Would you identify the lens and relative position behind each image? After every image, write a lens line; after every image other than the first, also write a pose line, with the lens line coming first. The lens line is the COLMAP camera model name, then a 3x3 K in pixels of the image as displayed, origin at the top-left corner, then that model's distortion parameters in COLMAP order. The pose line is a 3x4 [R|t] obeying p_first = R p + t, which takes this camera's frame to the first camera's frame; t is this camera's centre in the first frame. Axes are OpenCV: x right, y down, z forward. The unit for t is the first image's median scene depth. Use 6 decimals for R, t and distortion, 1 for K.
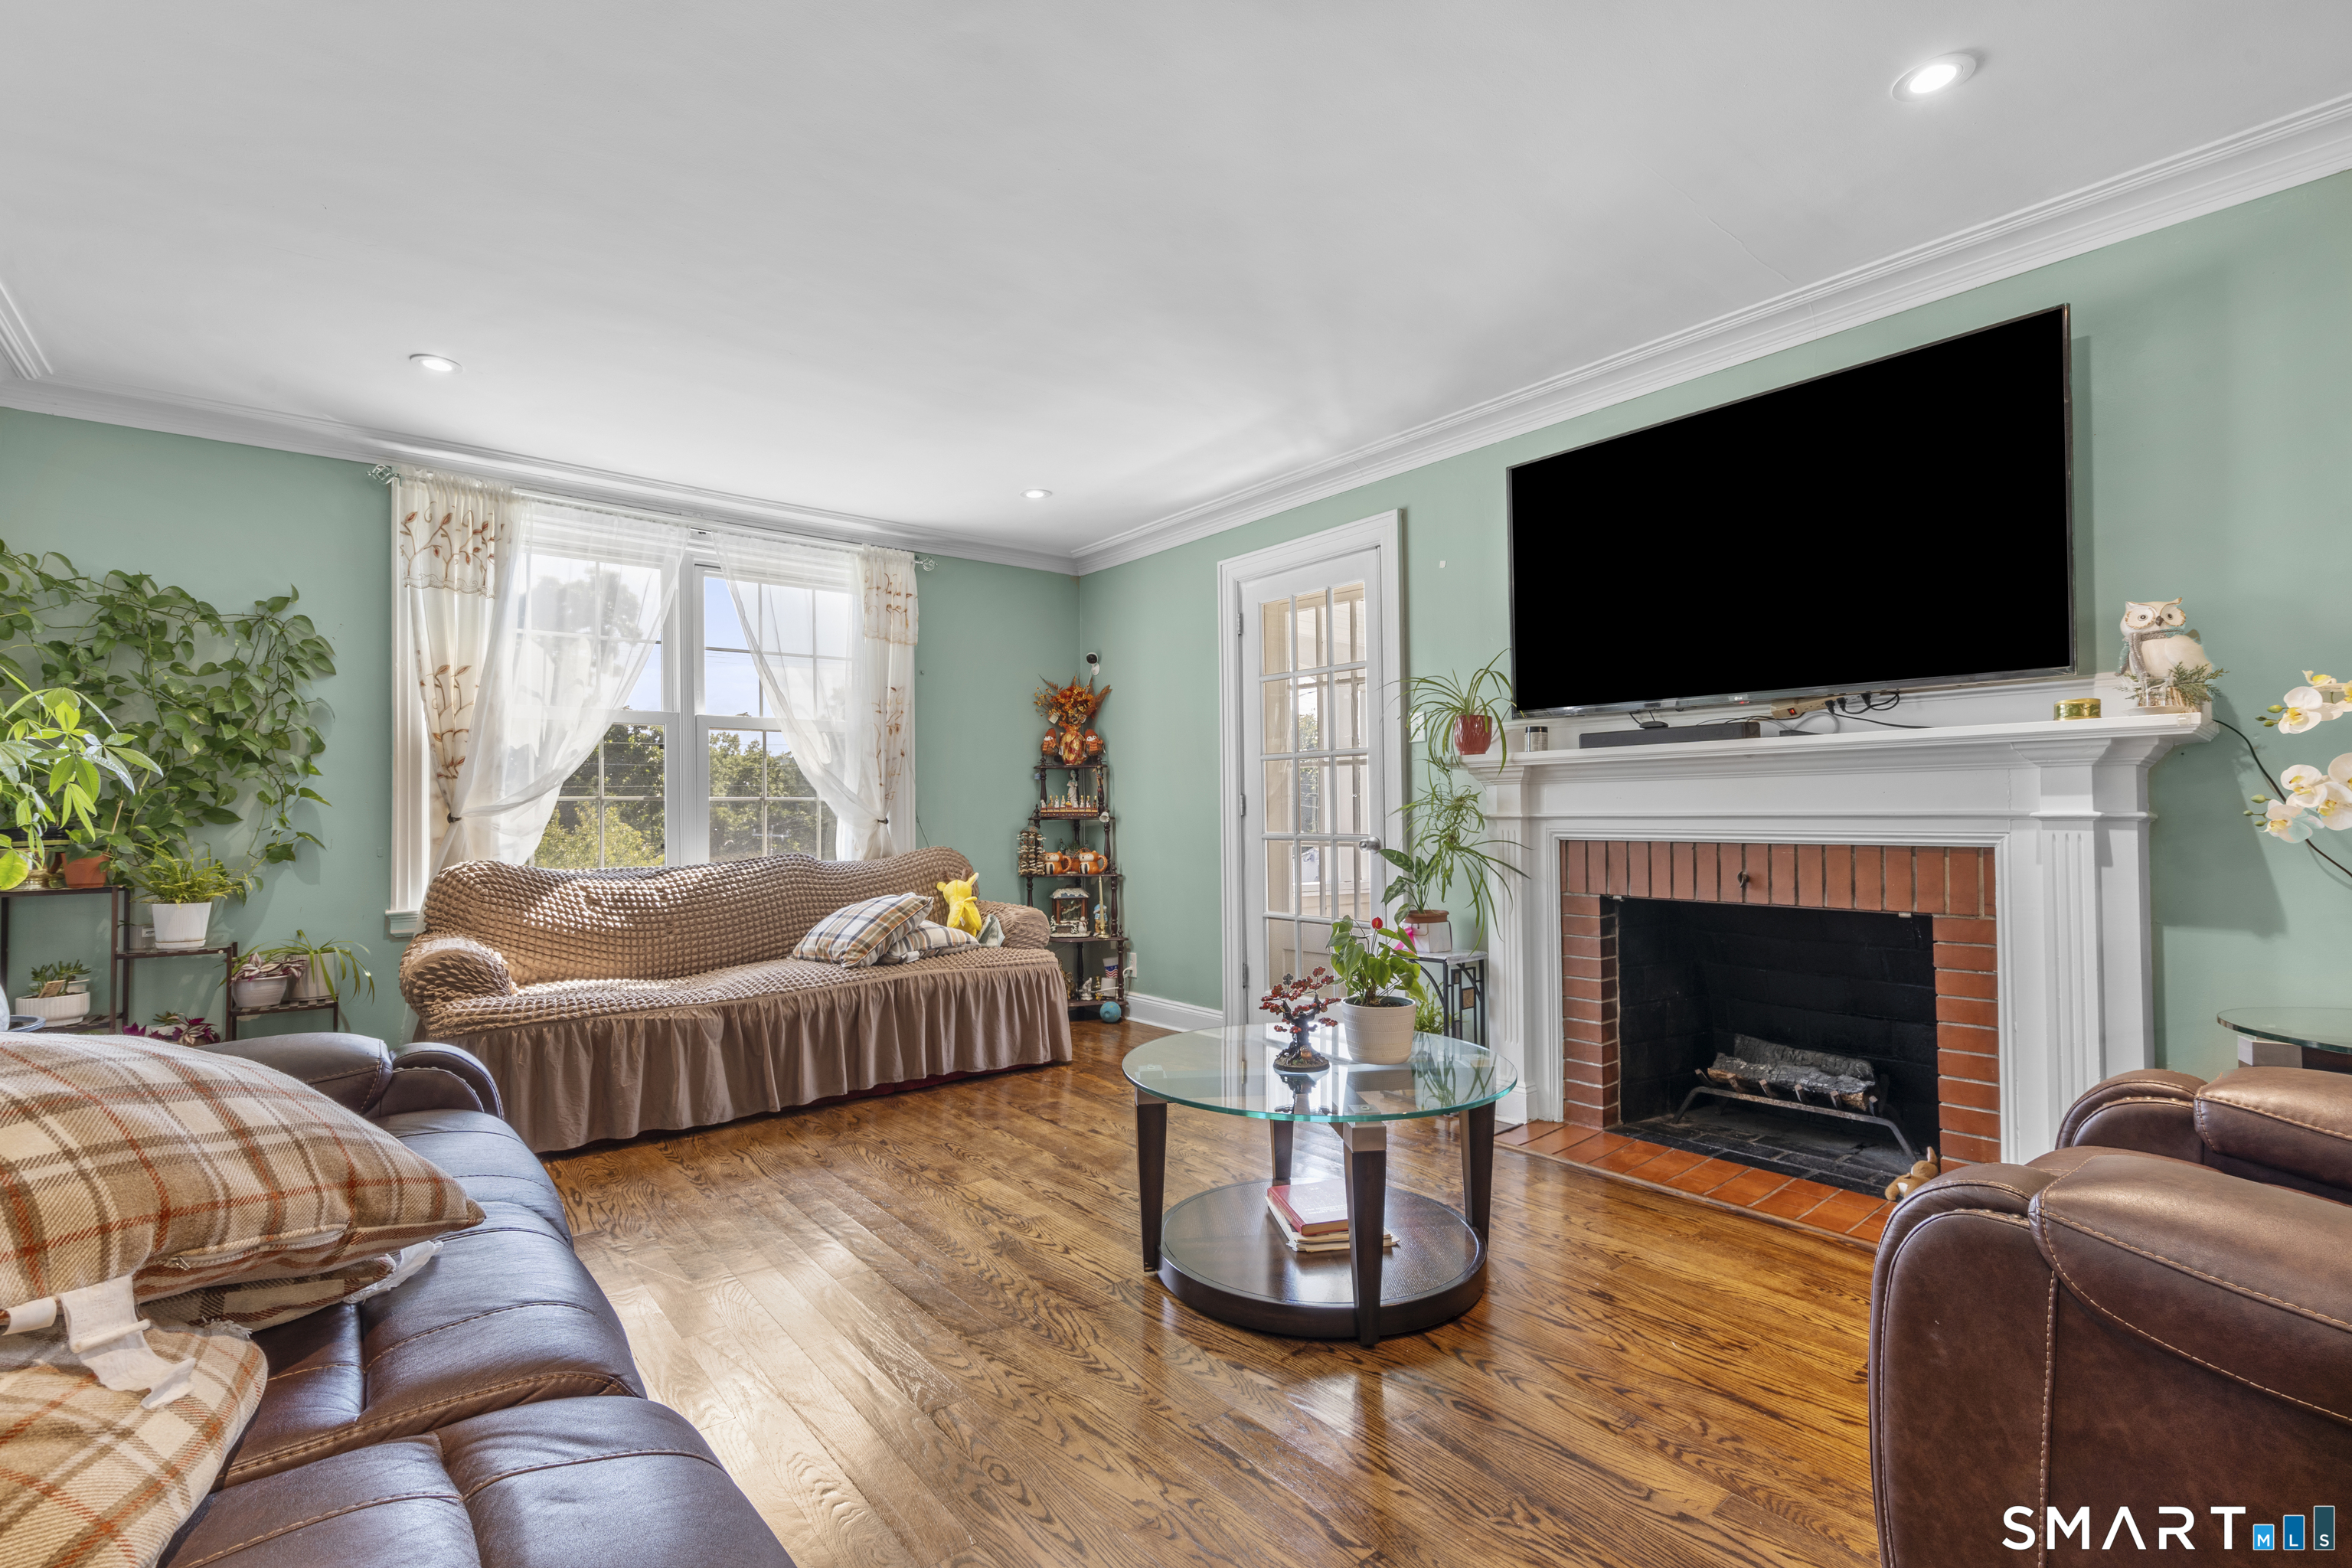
lens RADIAL K [[1056.1, 0, 1185.0], [0, 1056.1, 791.7], [0, 0, 1]] dist [-0.001602, -0.000007]
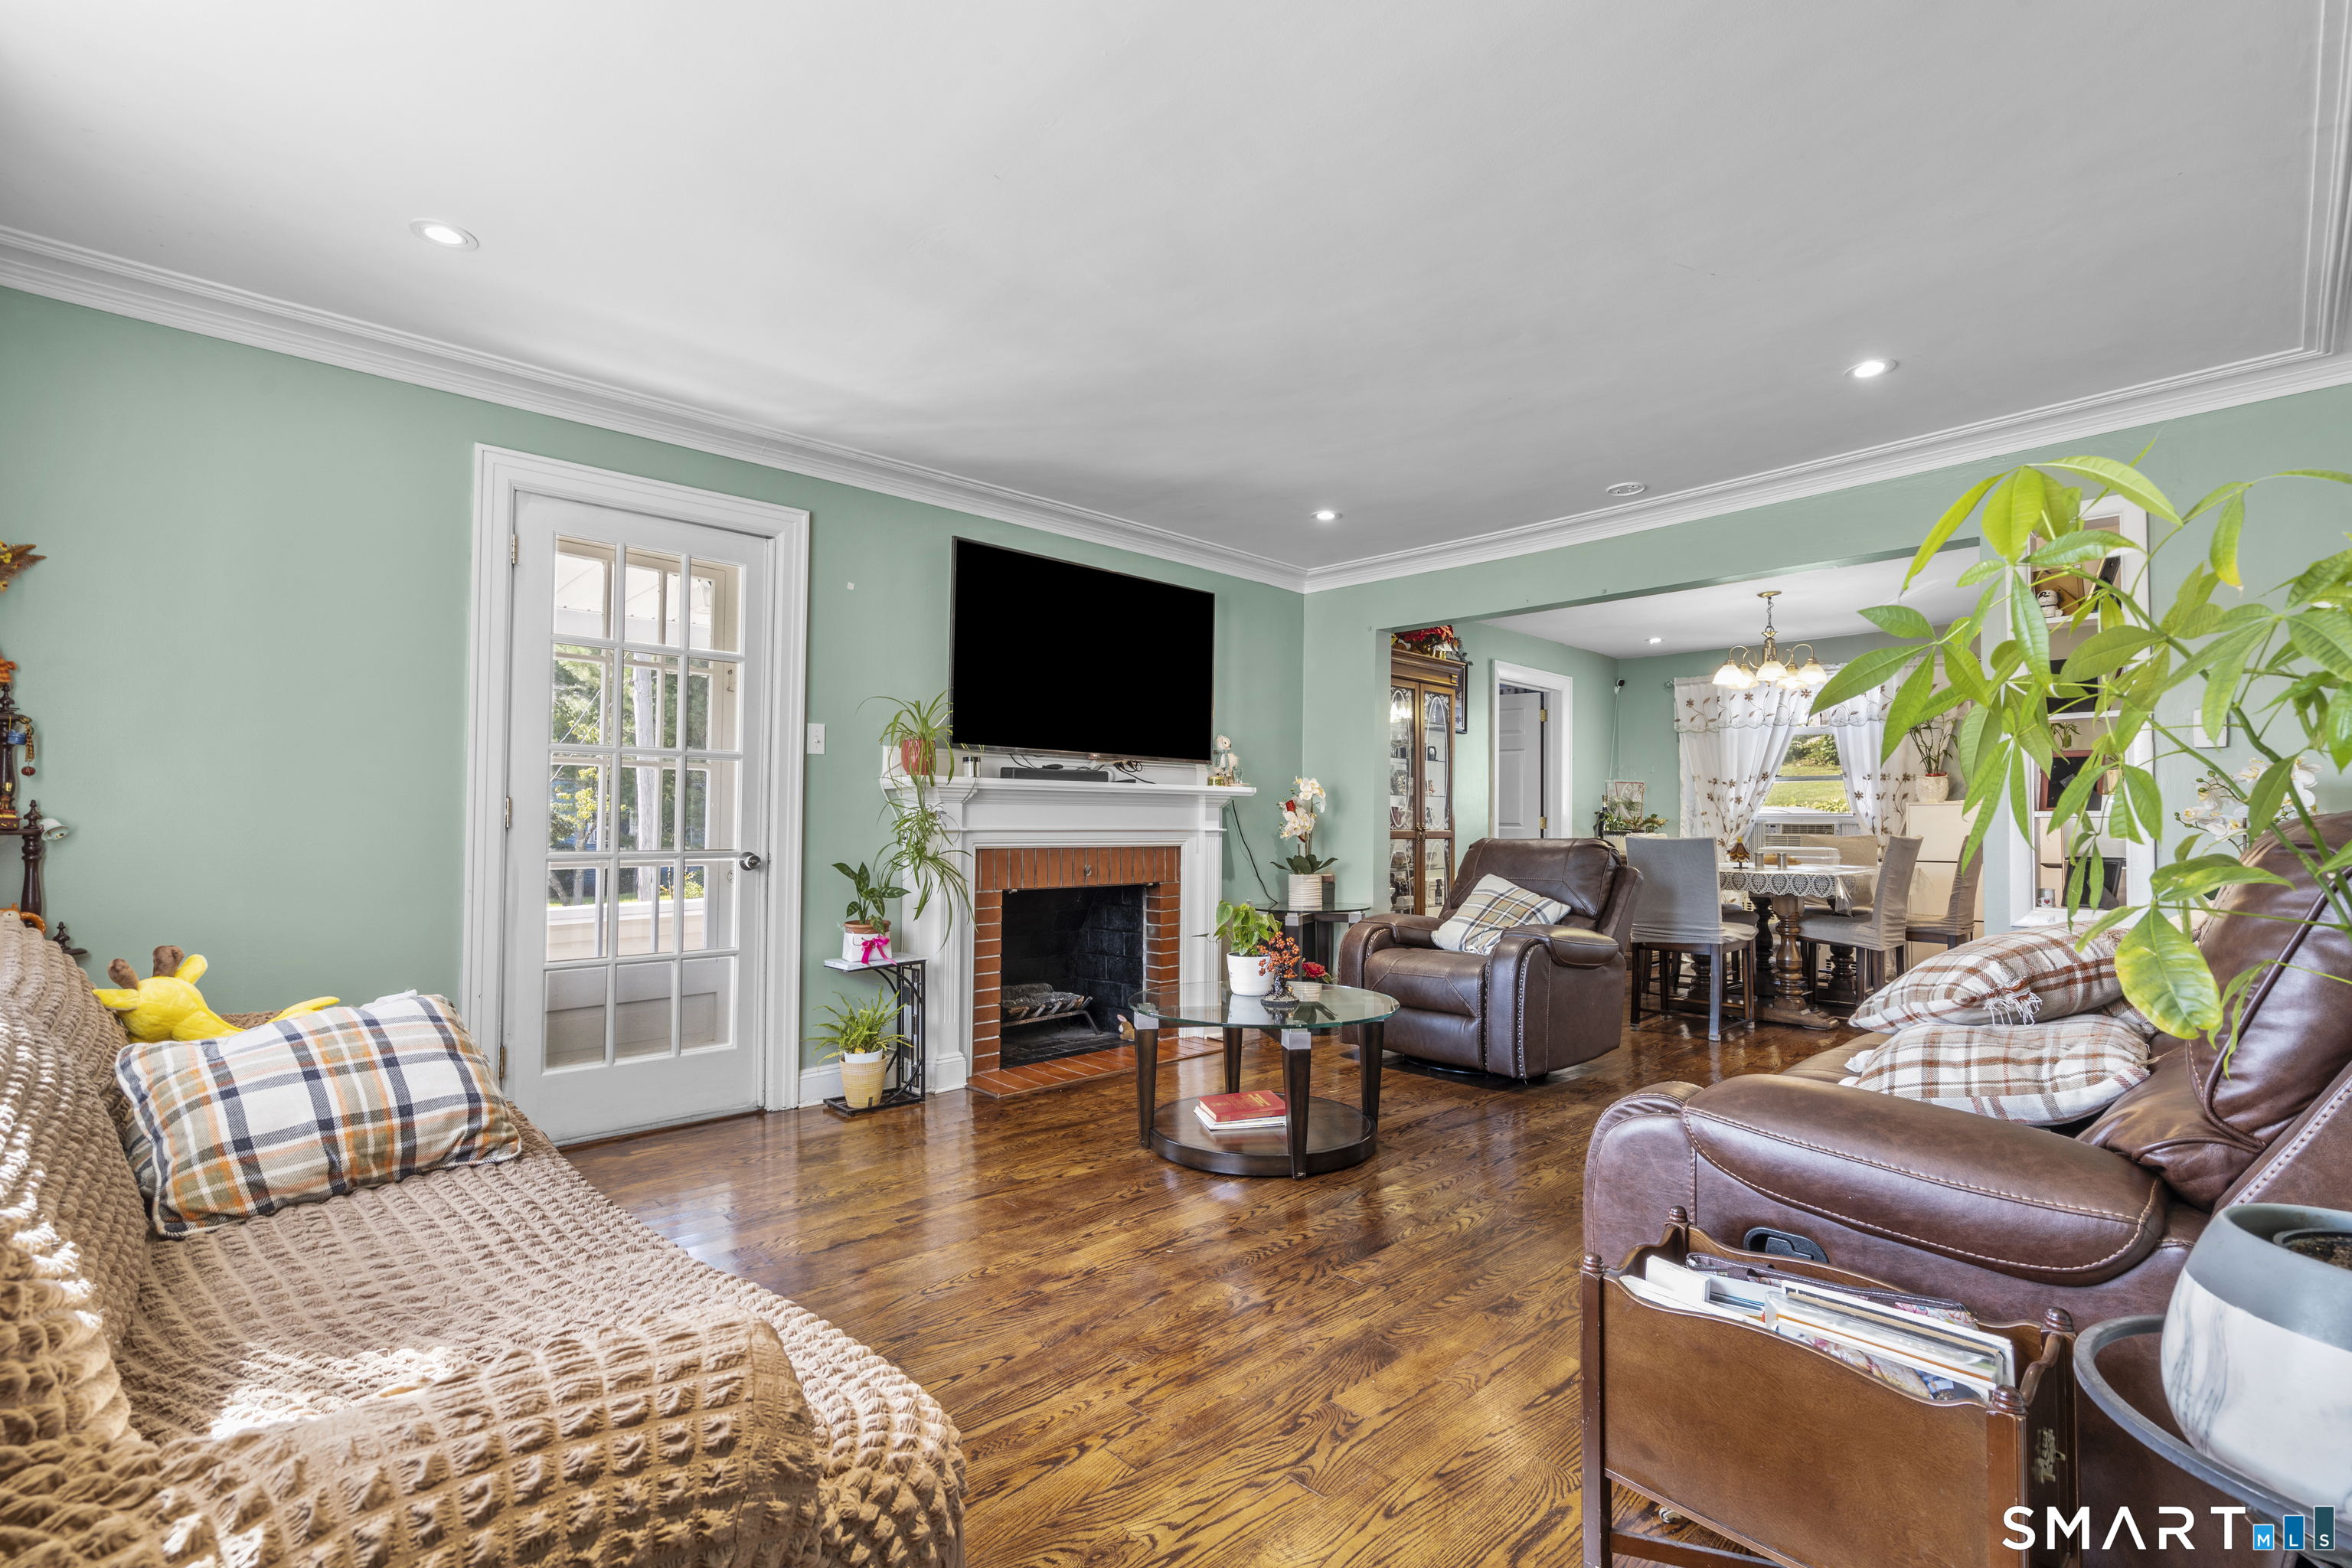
lens RADIAL K [[1056.1, 0, 1187.3], [0, 1056.1, 792.3], [0, 0, 1]] dist [-0.001602, -0.000007]
pose [[-0.073655, 0.040256, 0.996471, -0.937291], [-0.019789, 0.998929, -0.041818, 0.026097], [-0.997087, -0.022799, -0.072780, 0.869235]]
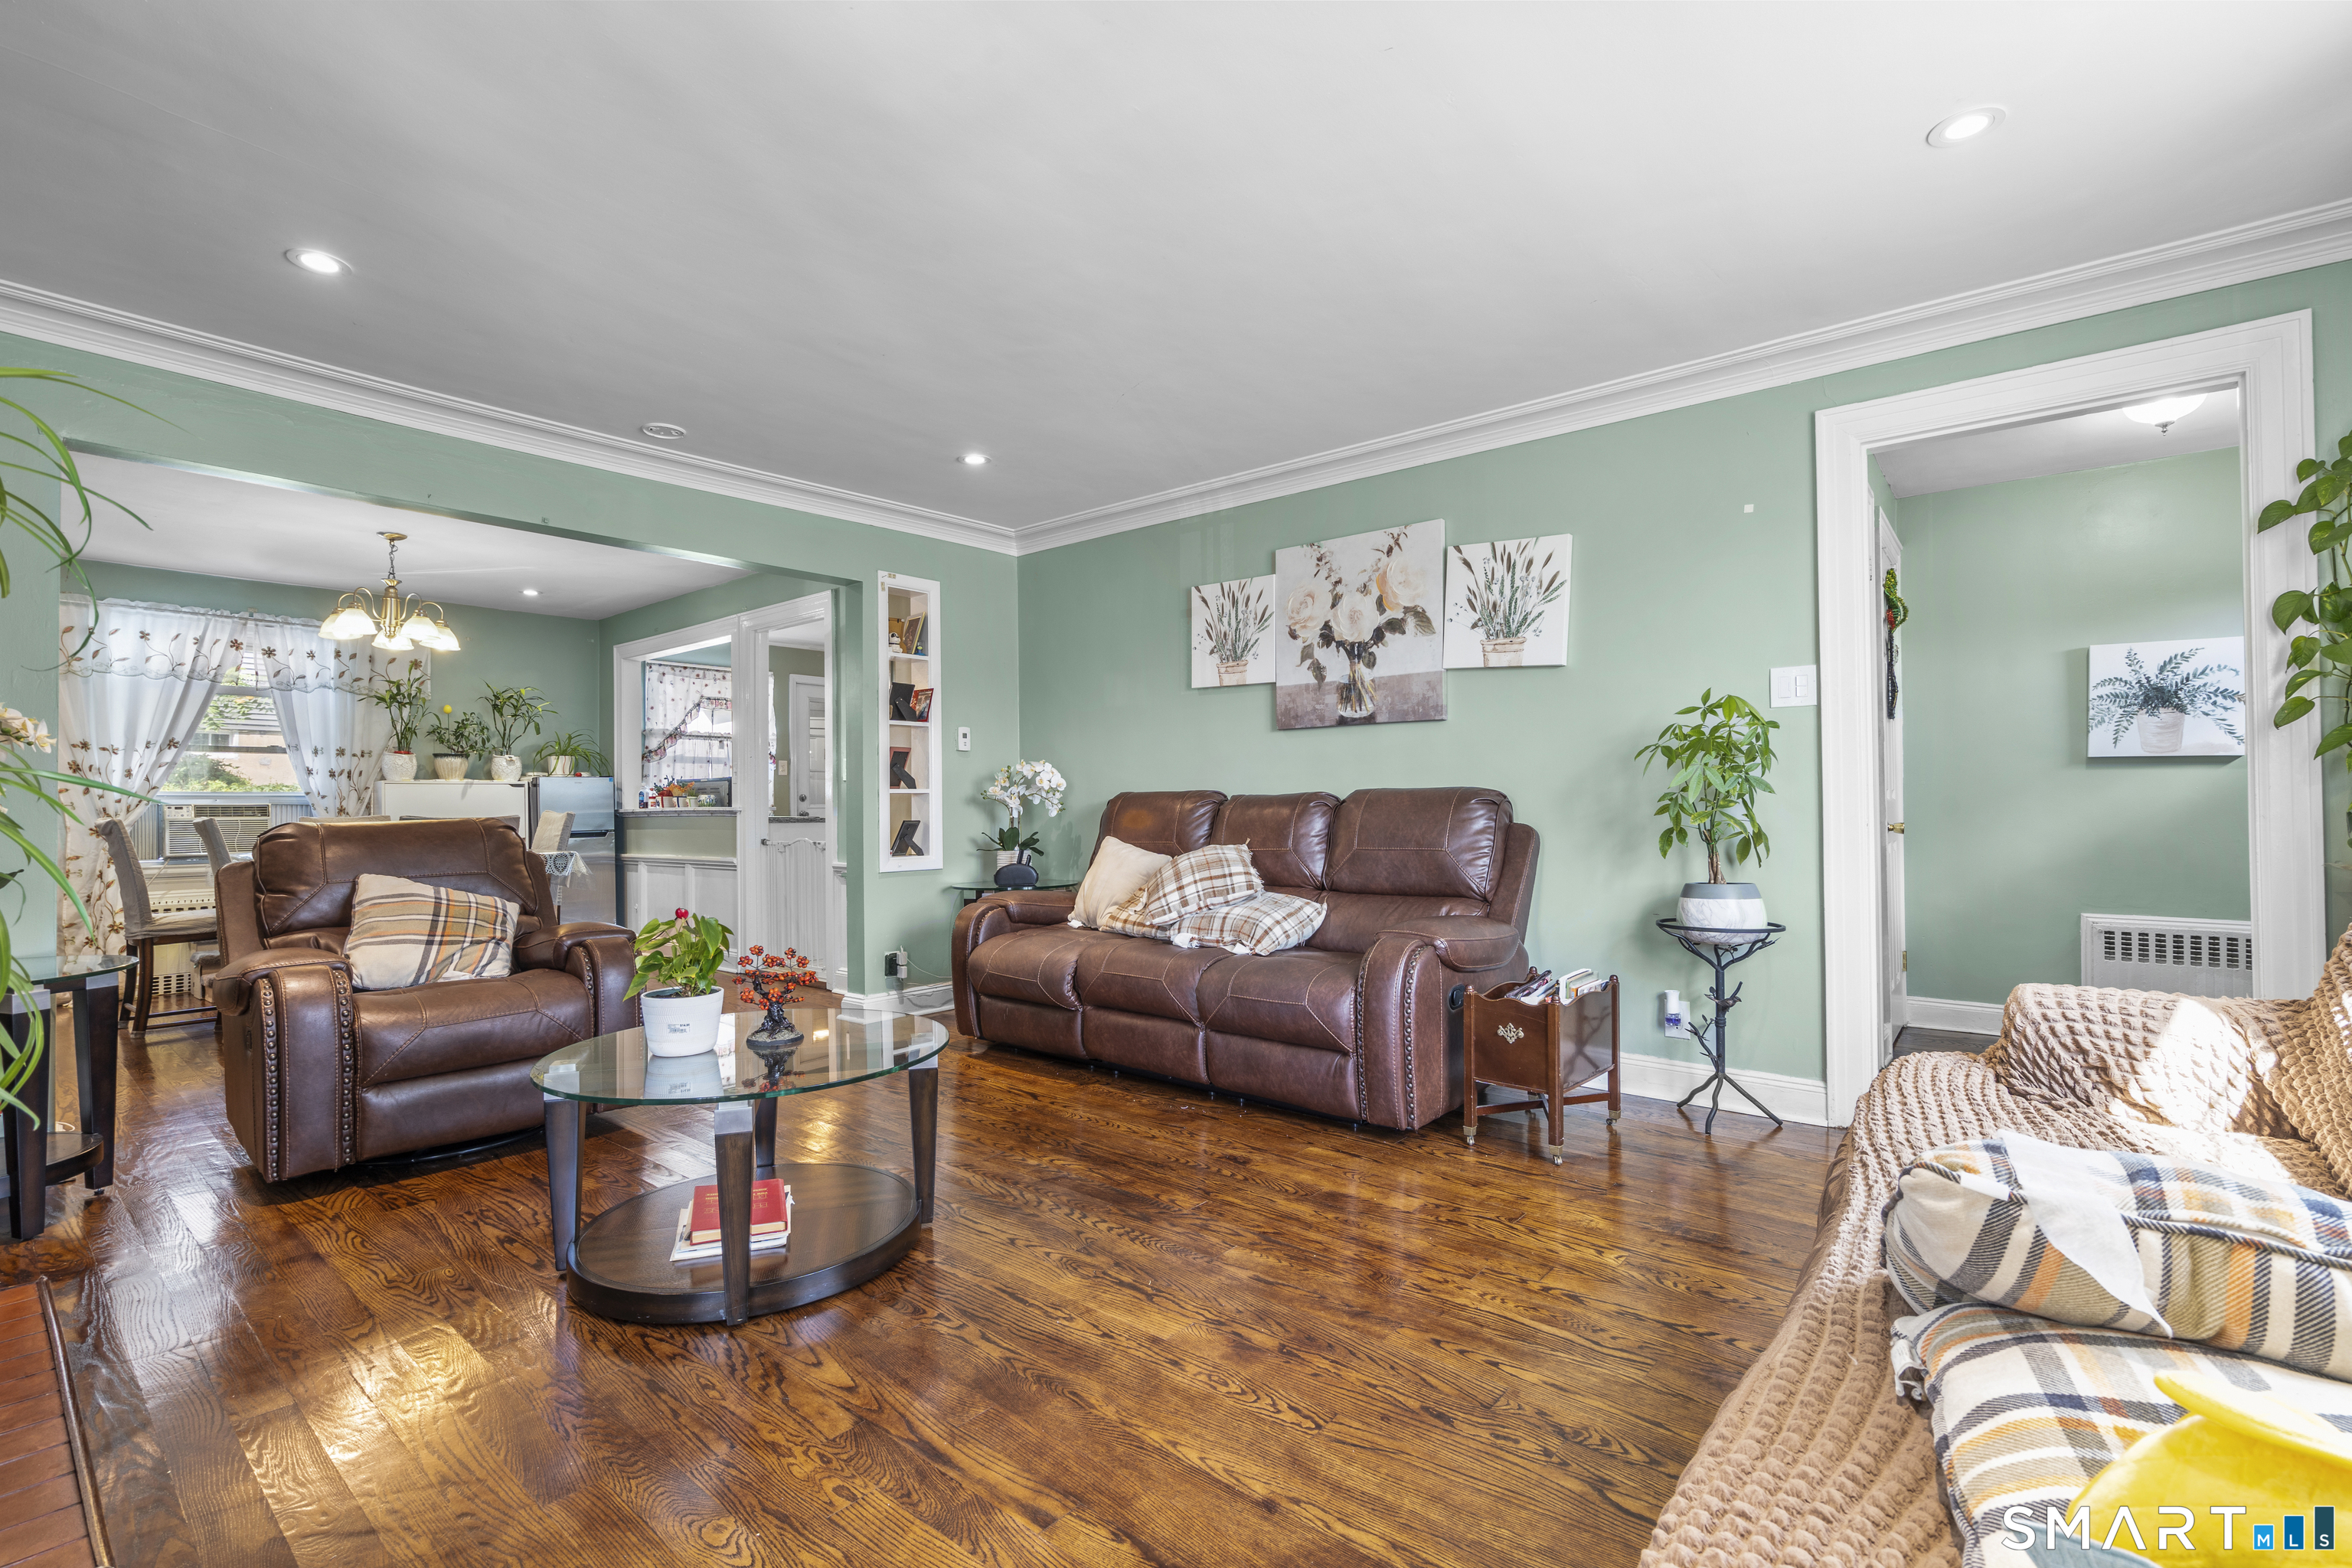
lens RADIAL K [[1056.1, 0, 1176.9], [0, 1056.1, 796.0], [0, 0, 1]] dist [-0.001602, -0.000007]
pose [[-0.984222, 0.020181, -0.175781, -0.073151], [0.024103, 0.999505, -0.020203, 0.033842], [0.175286, -0.024121, -0.984222, 1.478345]]
